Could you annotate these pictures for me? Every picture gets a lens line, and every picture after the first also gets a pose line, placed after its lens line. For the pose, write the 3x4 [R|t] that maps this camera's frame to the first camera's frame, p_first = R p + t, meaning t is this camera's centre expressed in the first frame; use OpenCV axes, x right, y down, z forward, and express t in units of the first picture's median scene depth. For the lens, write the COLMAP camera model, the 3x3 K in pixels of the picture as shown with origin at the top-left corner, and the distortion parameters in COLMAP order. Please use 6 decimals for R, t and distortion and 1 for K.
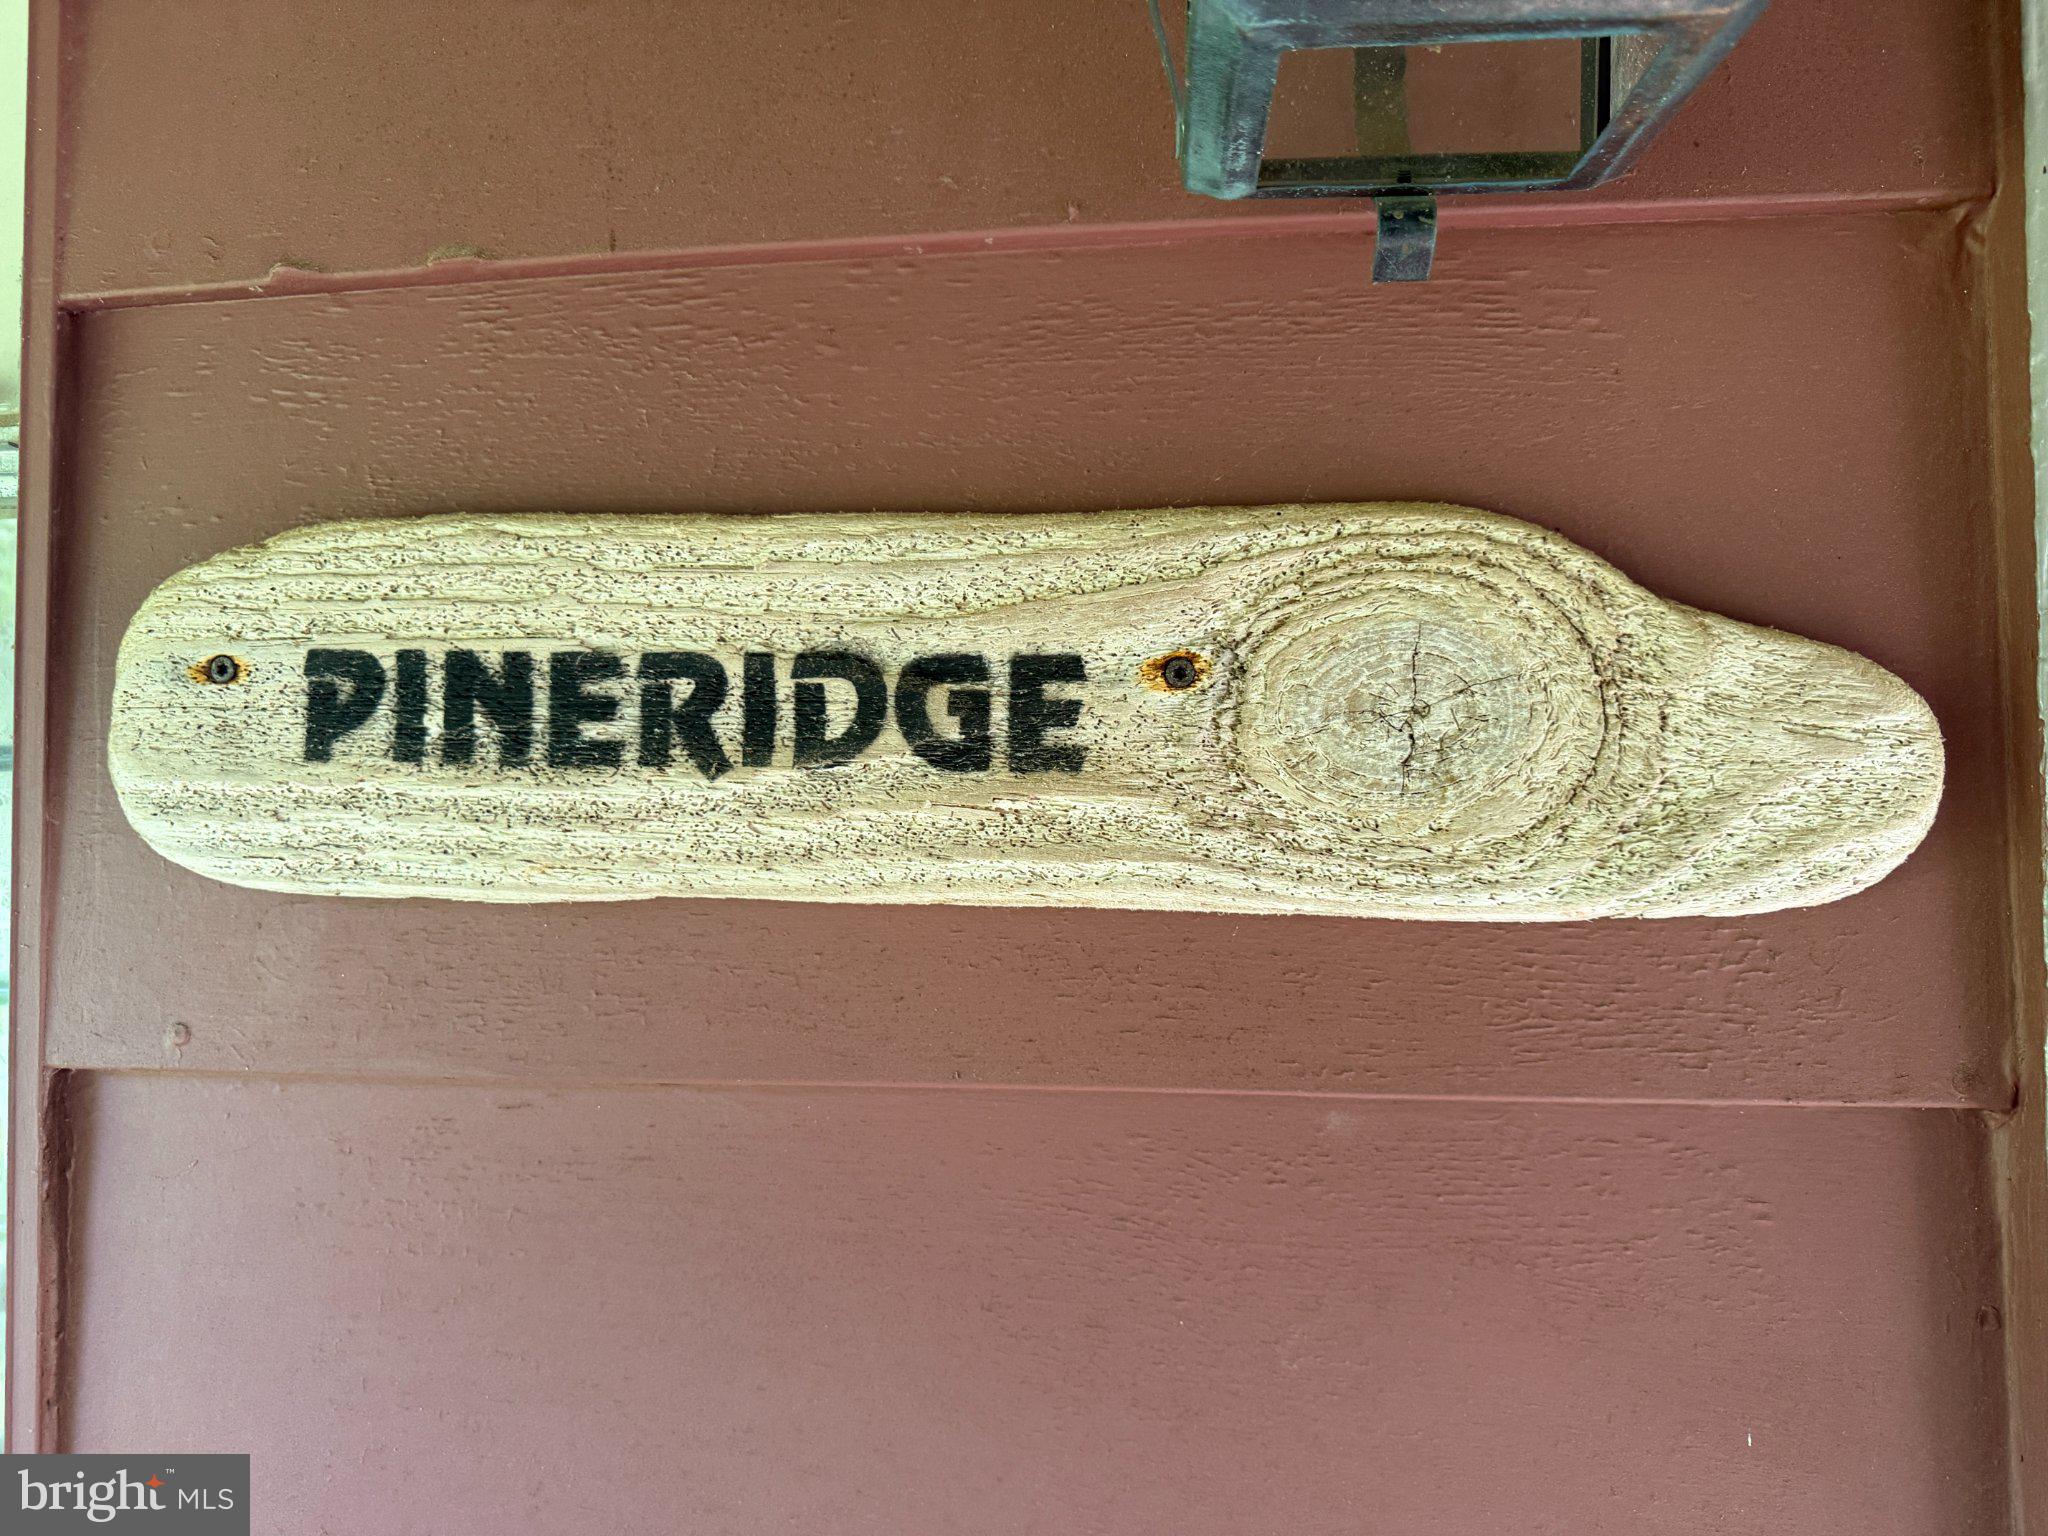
lens RADIAL K [[1440.4, 0, 1024.7], [0, 1440.4, 771.3], [0, 0, 1]] dist [0.007594, 0.000281]
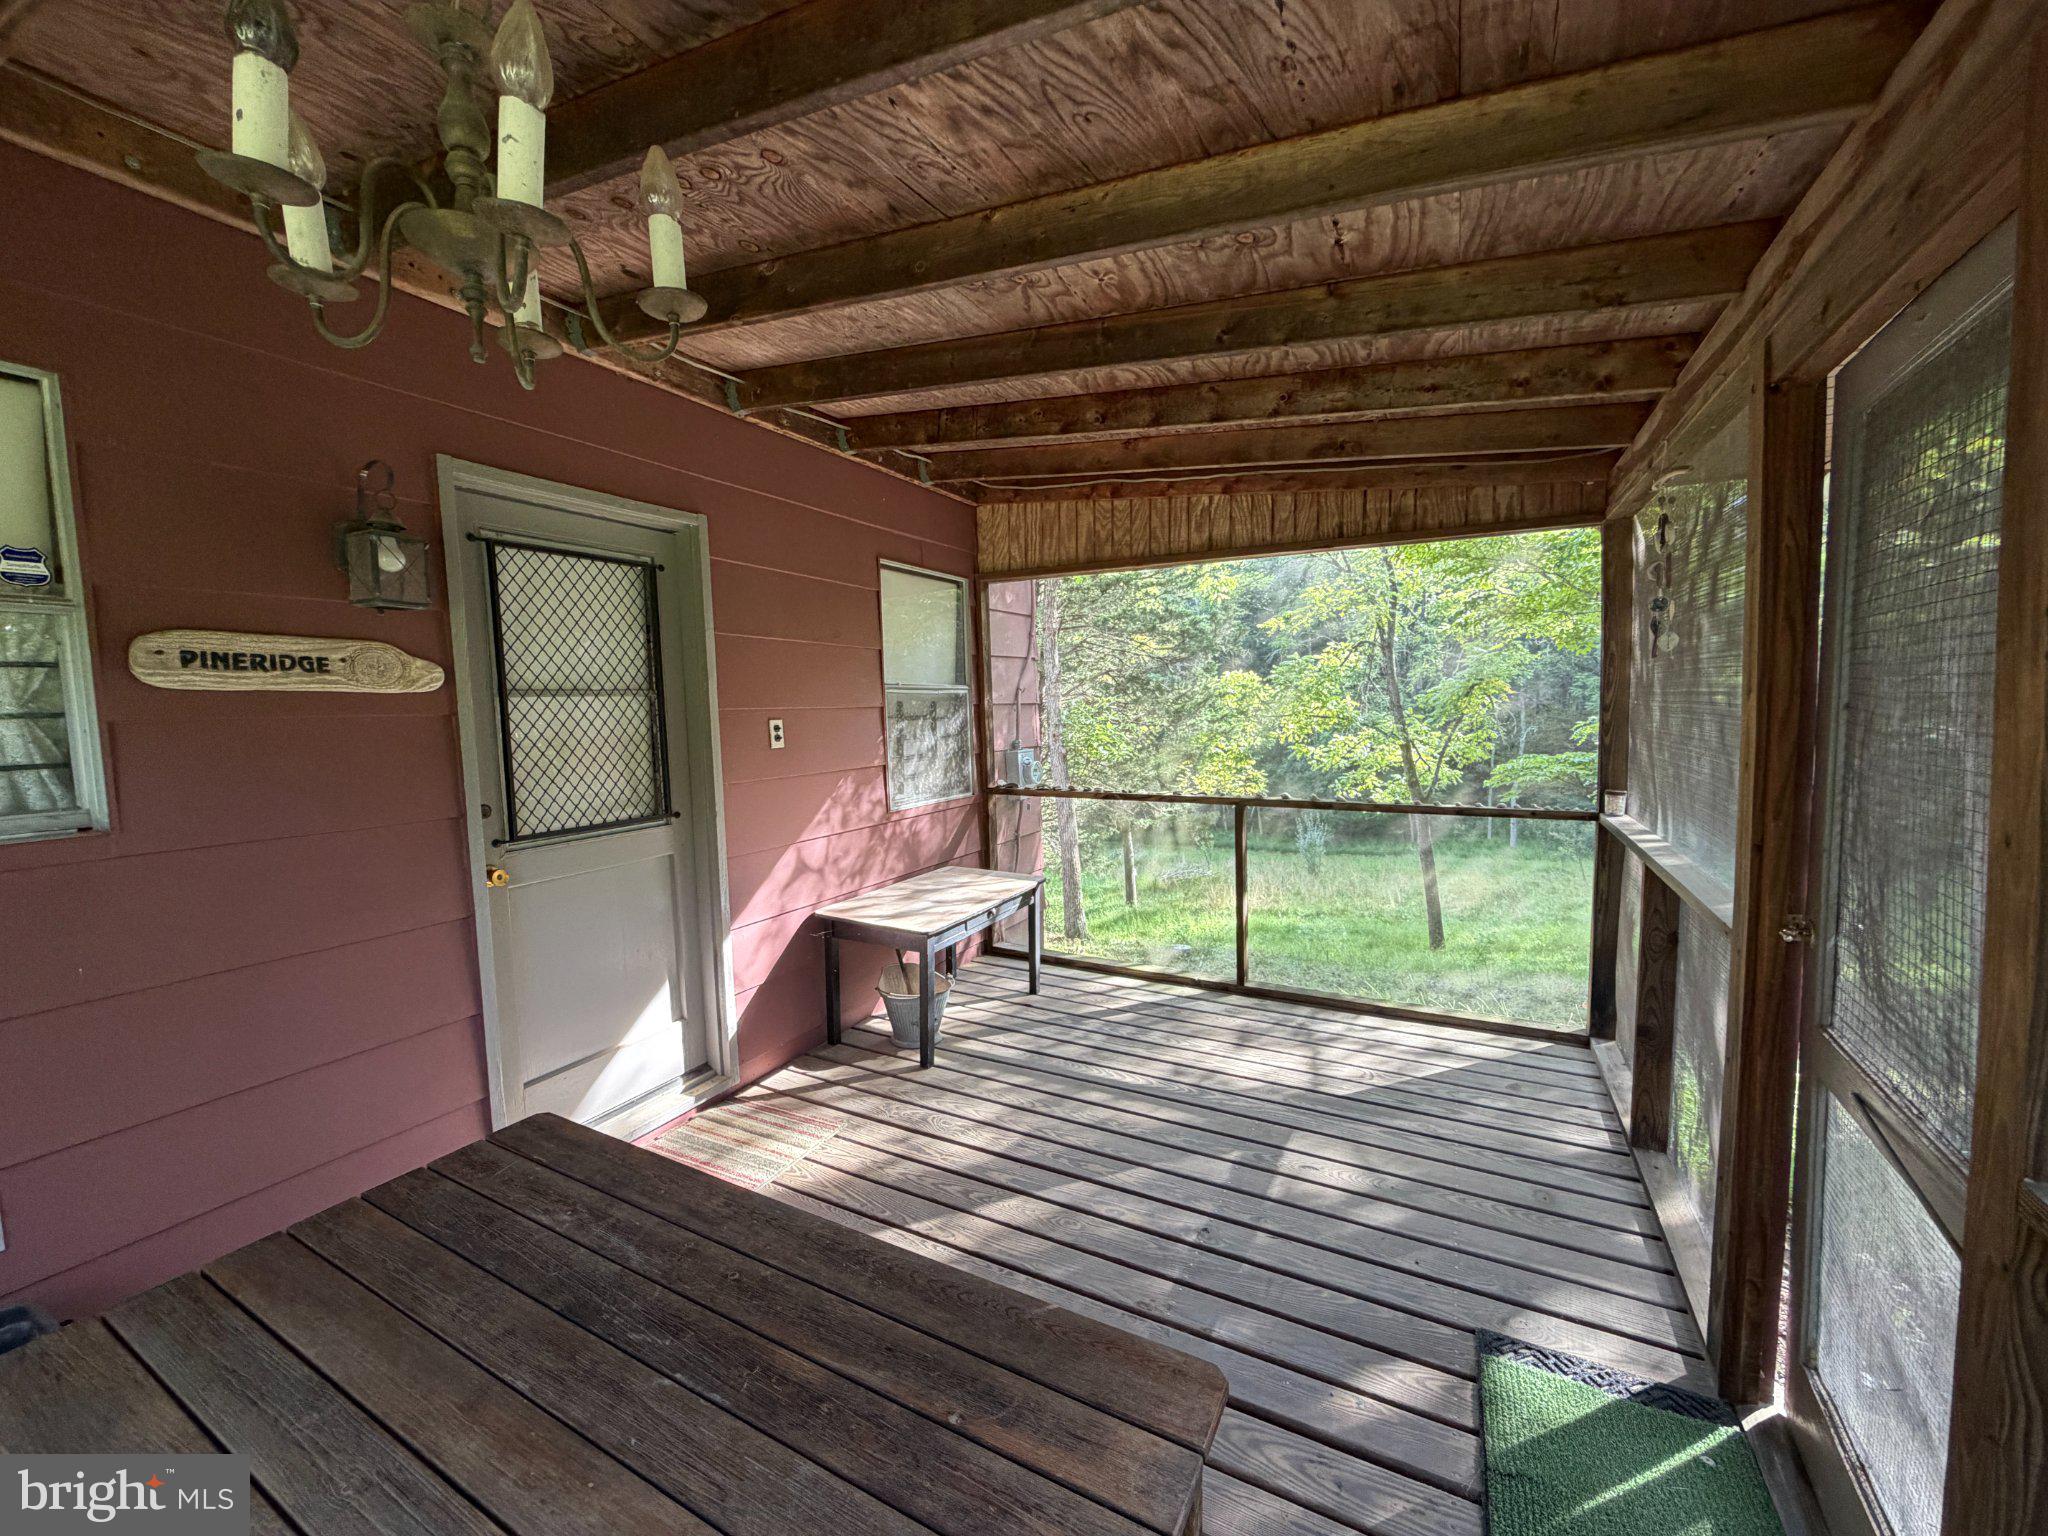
lens RADIAL K [[818.7, 0, 1010.6], [0, 818.7, 772.9], [0, 0, 1]] dist [-0.000187, -0.000201]
pose [[0.377043, -0.081820, 0.922575, -2.583073], [-0.011582, 0.995596, 0.093029, 0.079527], [-0.926123, -0.045761, 0.374435, -3.896707]]
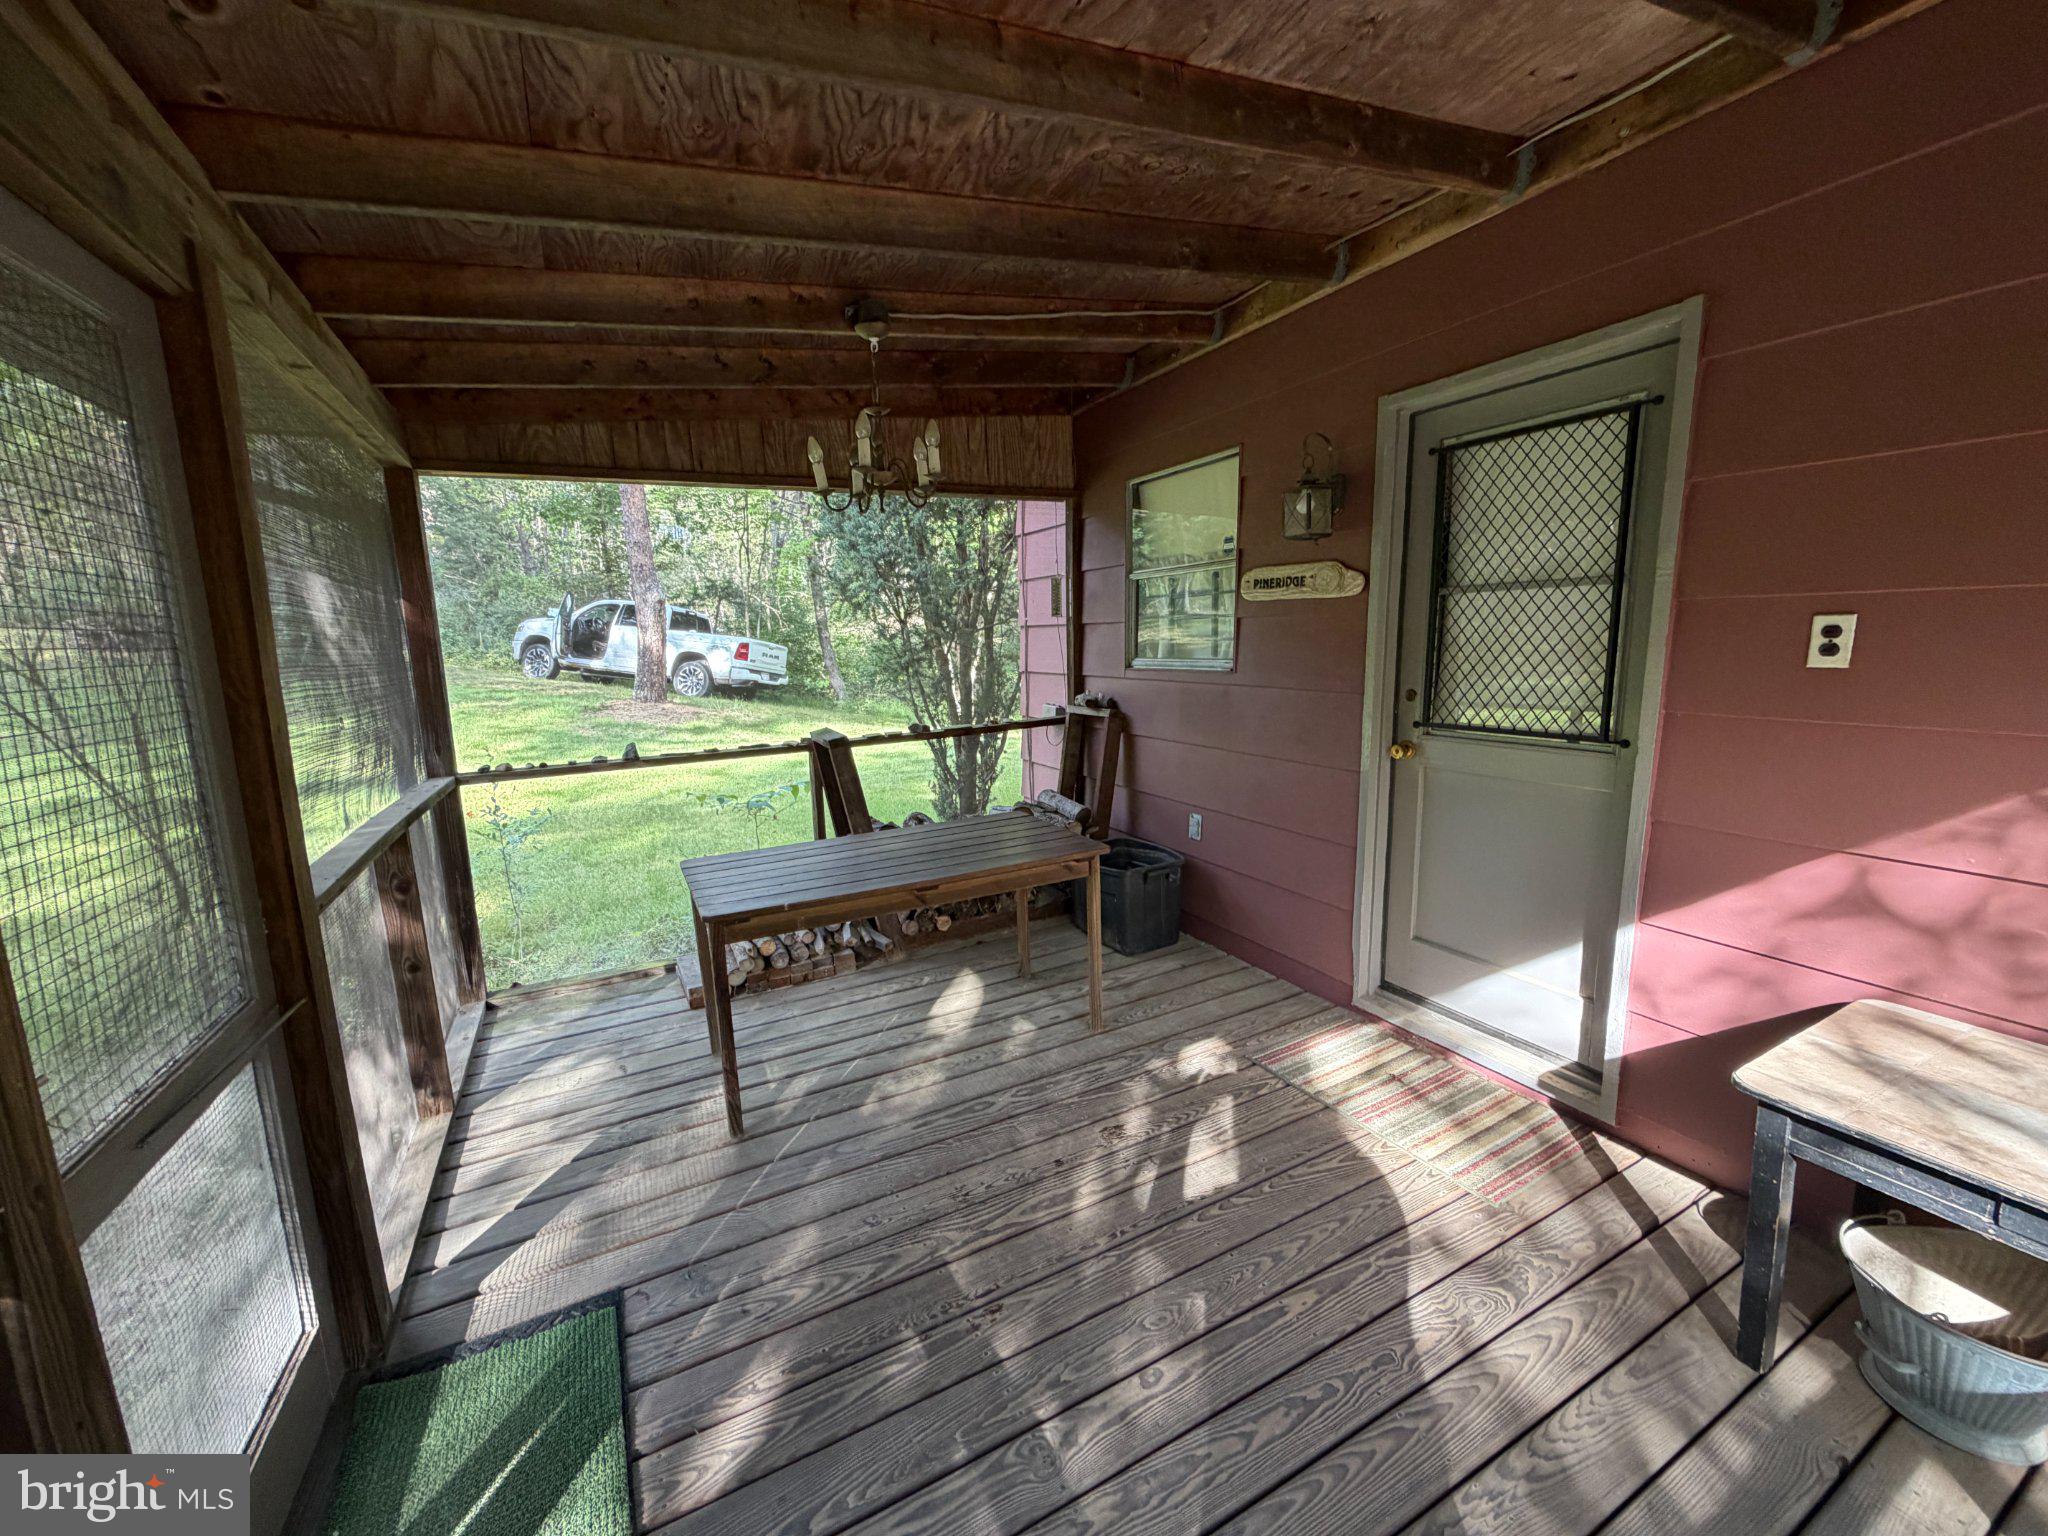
lens RADIAL K [[818.7, 0, 1016.3], [0, 818.7, 764.9], [0, 0, 1]] dist [-0.000187, -0.000201]
pose [[0.566169, 0.117930, -0.815809, 4.199738], [0.059410, 0.981301, 0.183083, 0.065007], [0.822145, -0.152123, 0.548576, -4.671024]]
